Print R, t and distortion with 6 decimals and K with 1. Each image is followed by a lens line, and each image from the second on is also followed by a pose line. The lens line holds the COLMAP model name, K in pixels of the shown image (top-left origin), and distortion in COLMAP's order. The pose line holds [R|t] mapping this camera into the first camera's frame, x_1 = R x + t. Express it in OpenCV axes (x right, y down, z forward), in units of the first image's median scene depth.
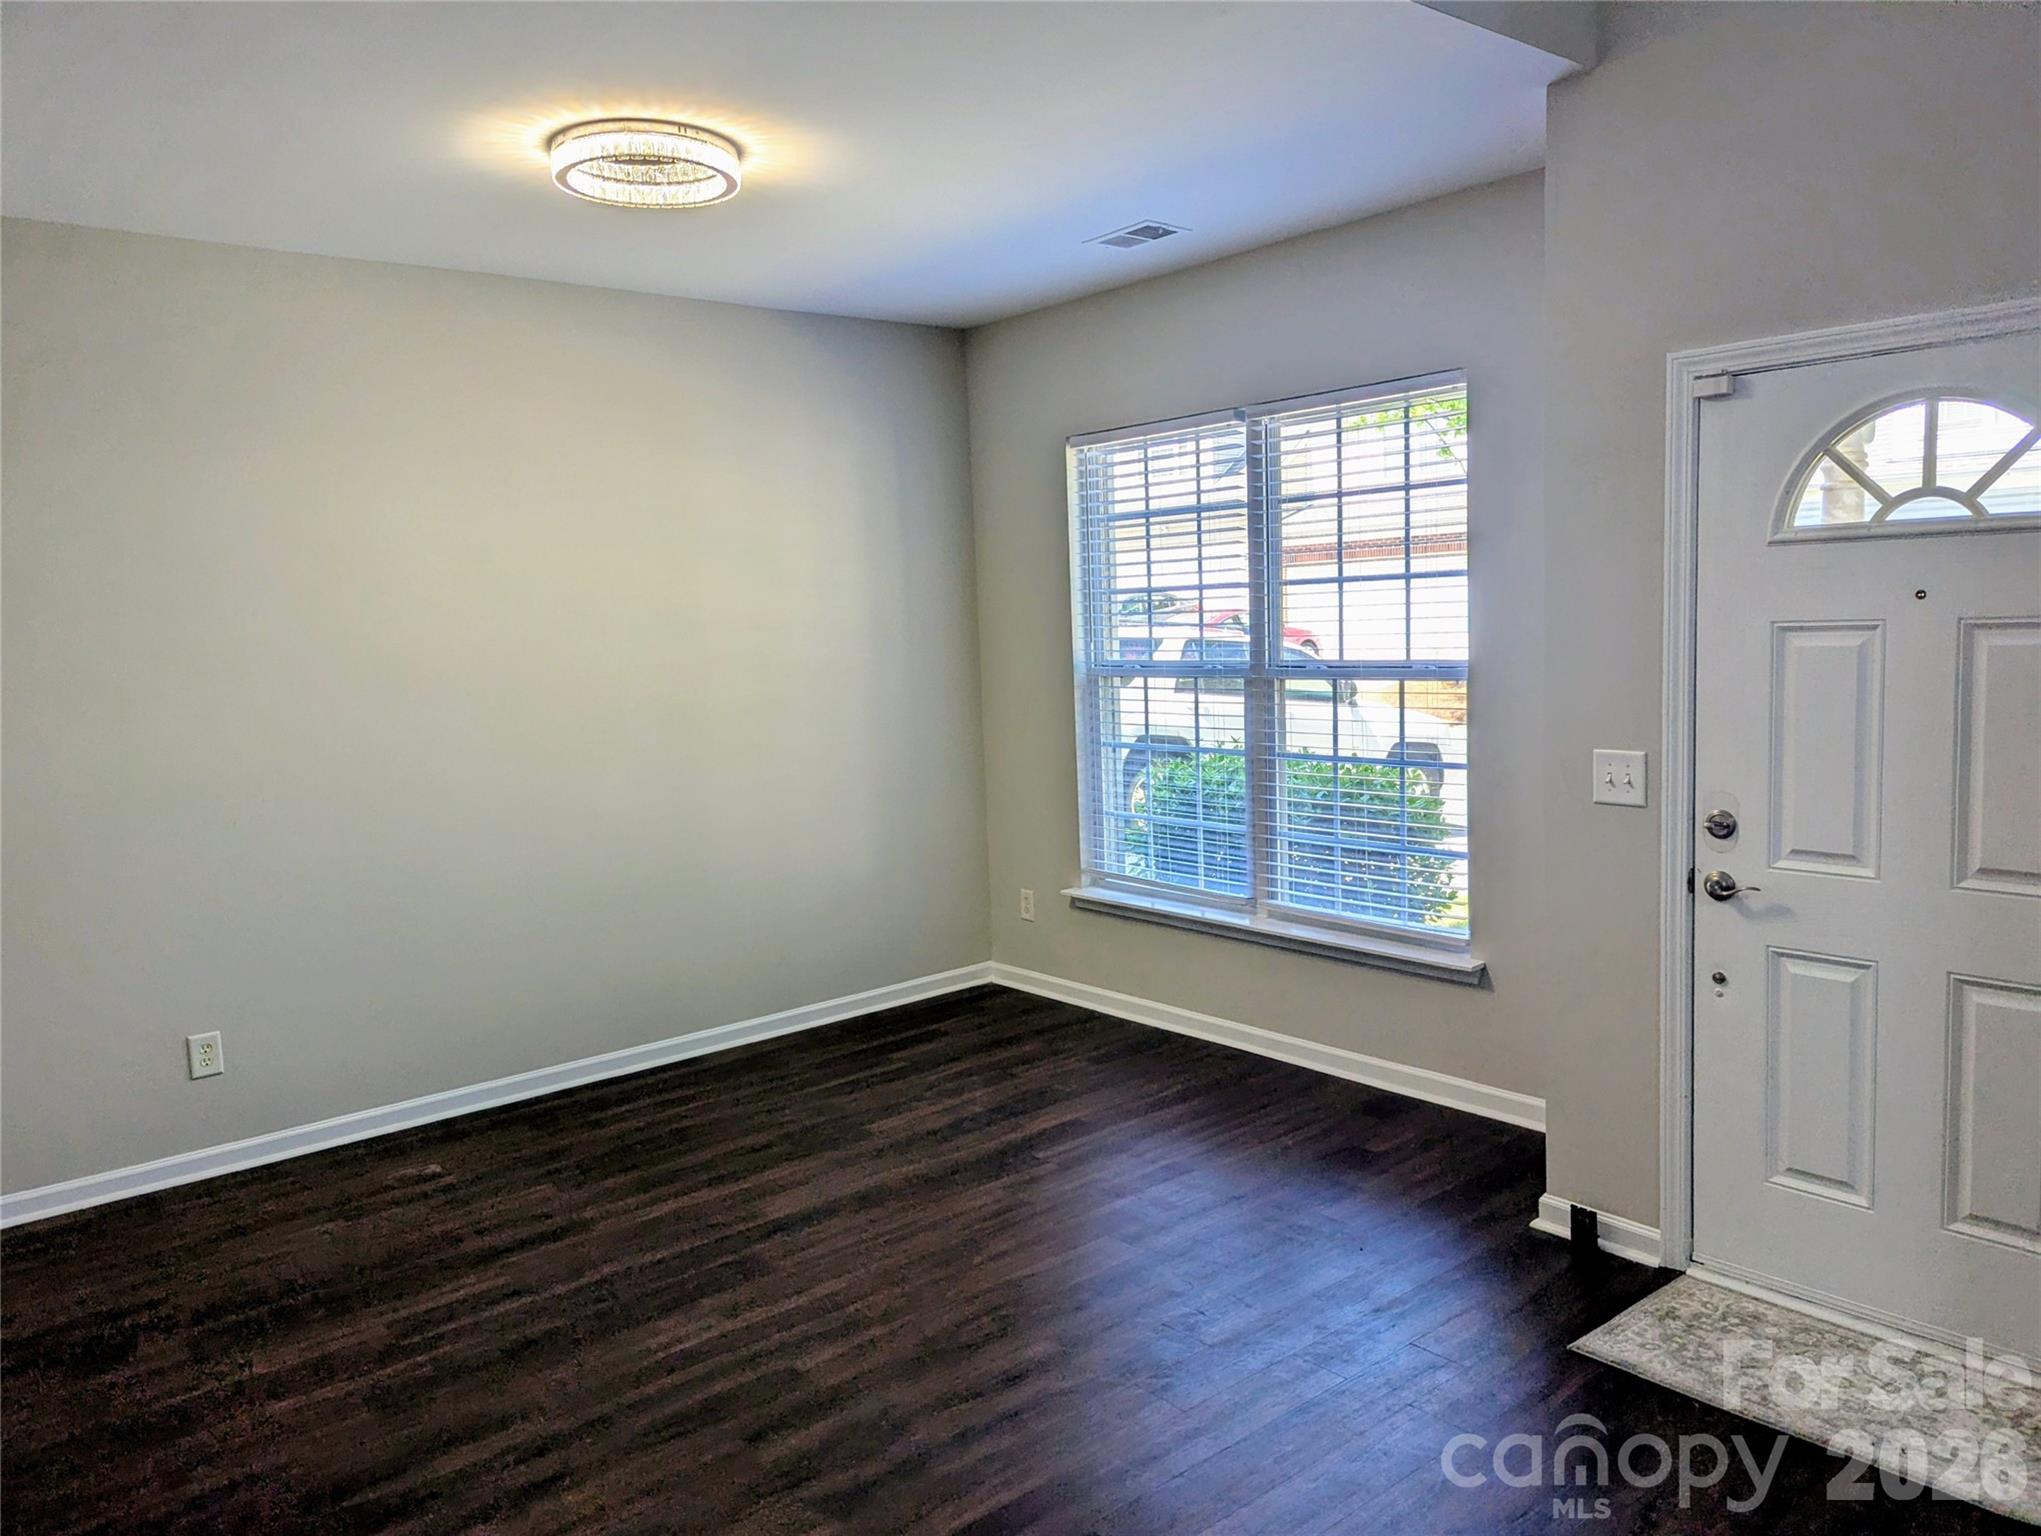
lens RADIAL K [[1456.2, 0, 1041.3], [0, 1456.2, 772.0], [0, 0, 1]] dist [0.060837, -0.049800]
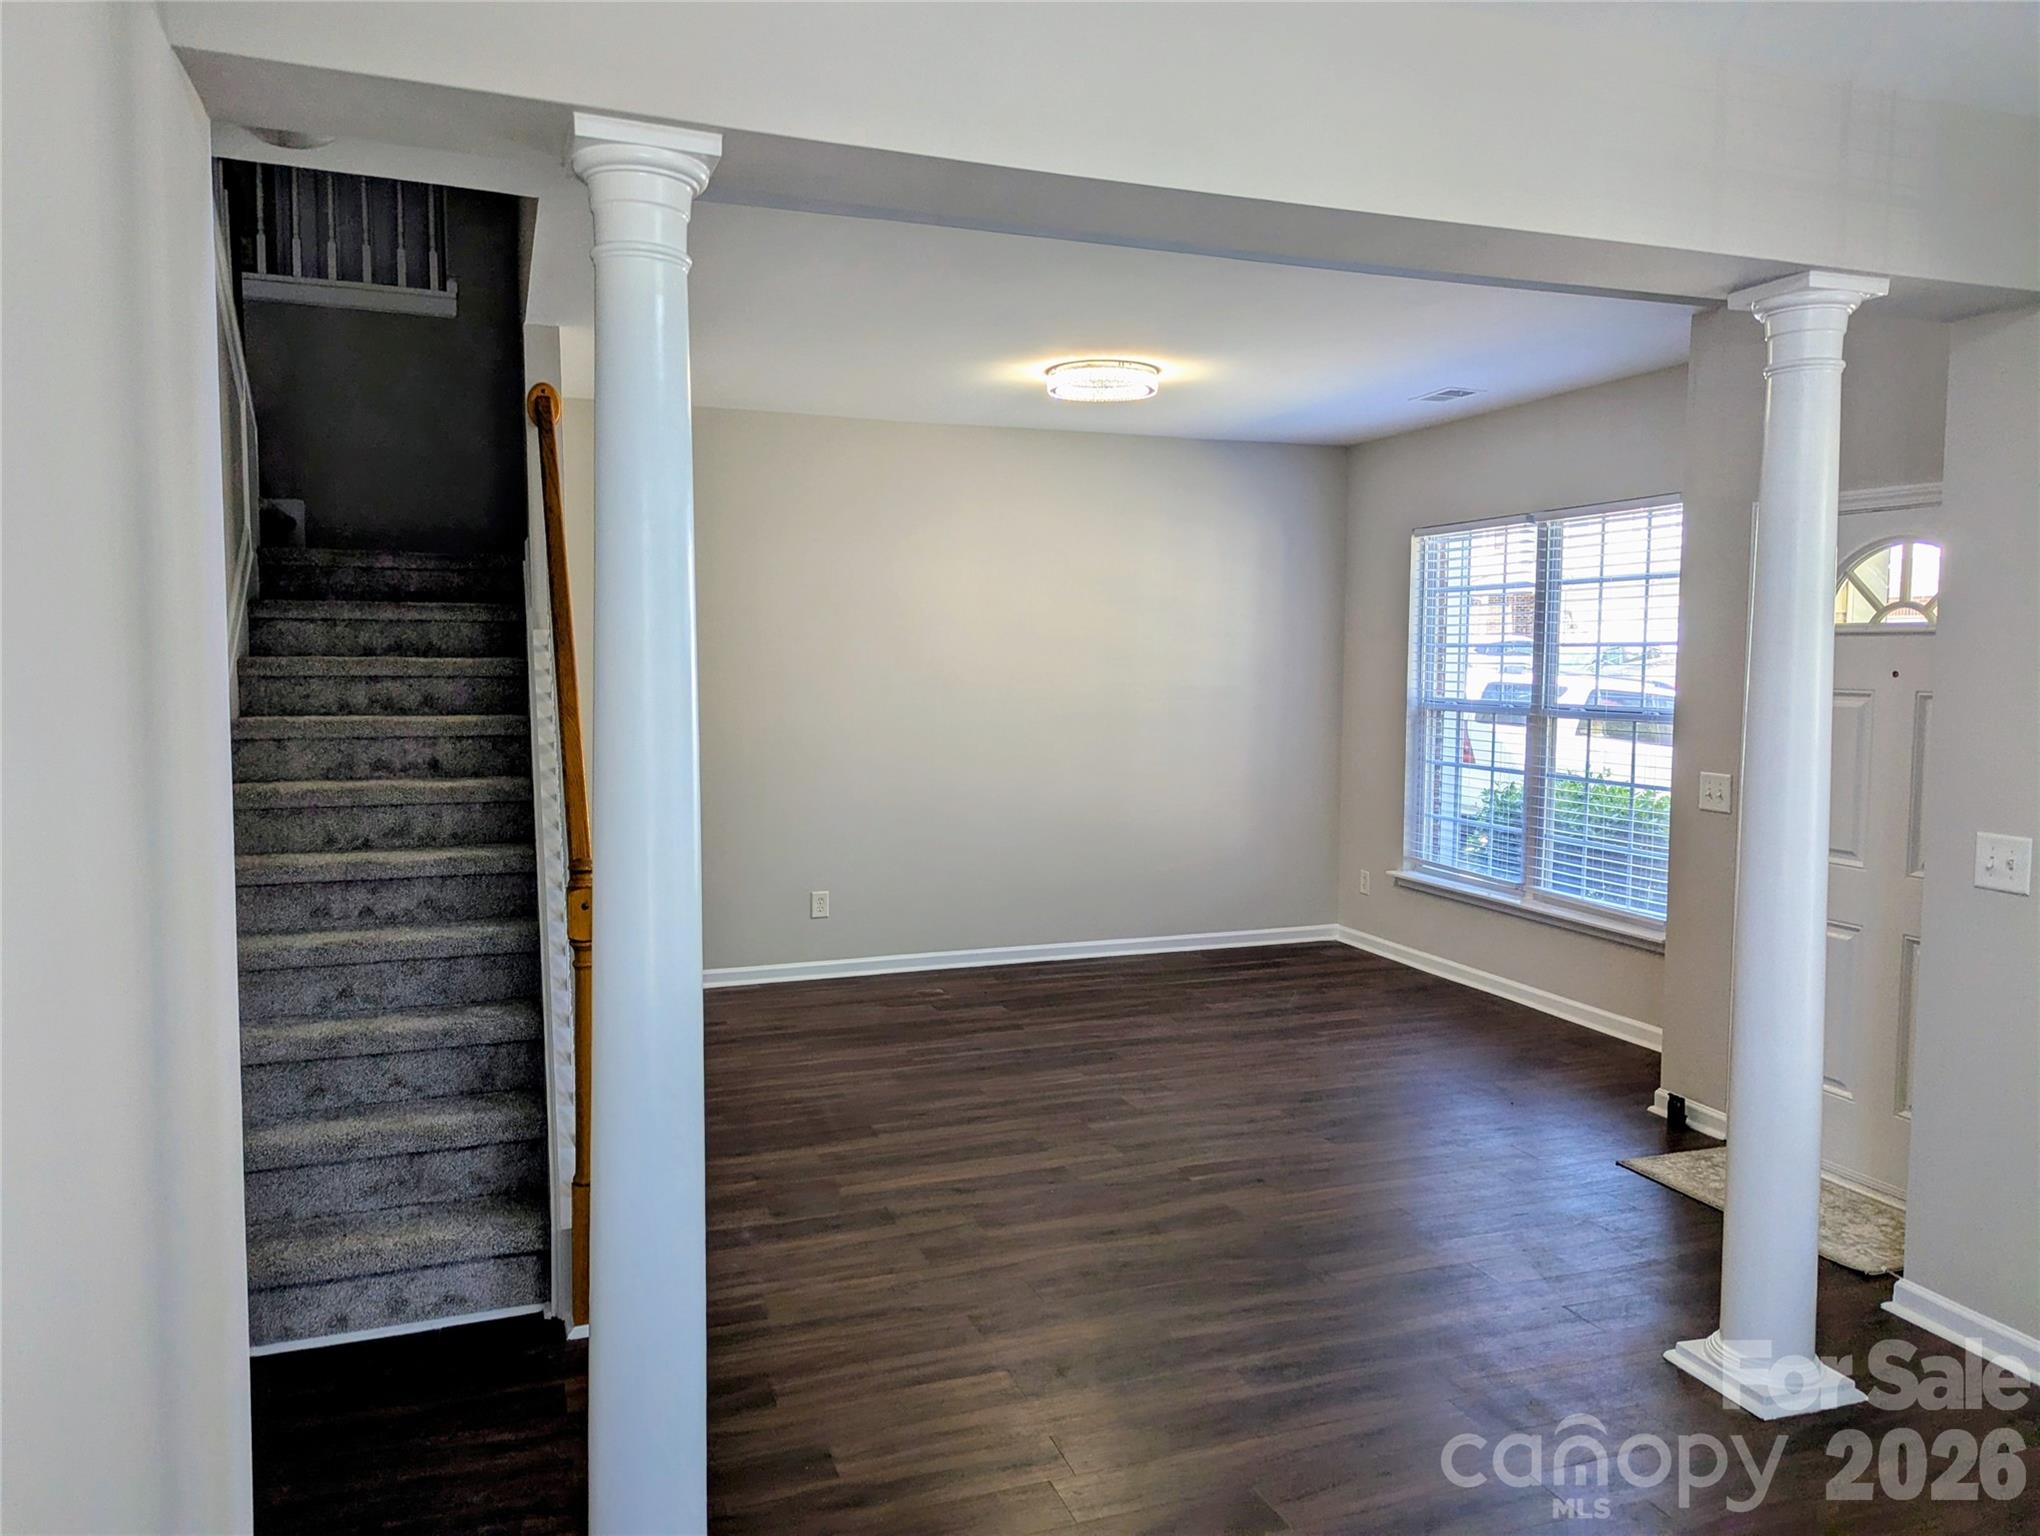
lens RADIAL K [[1446.0, 0, 1015.7], [0, 1446.0, 767.8], [0, 0, 1]] dist [0.059738, -0.054398]
pose [[0.932890, 0.068353, -0.353615, 0.181858], [-0.077392, 0.996935, -0.011467, 0.034209], [0.351747, 0.038064, 0.935321, -0.398513]]
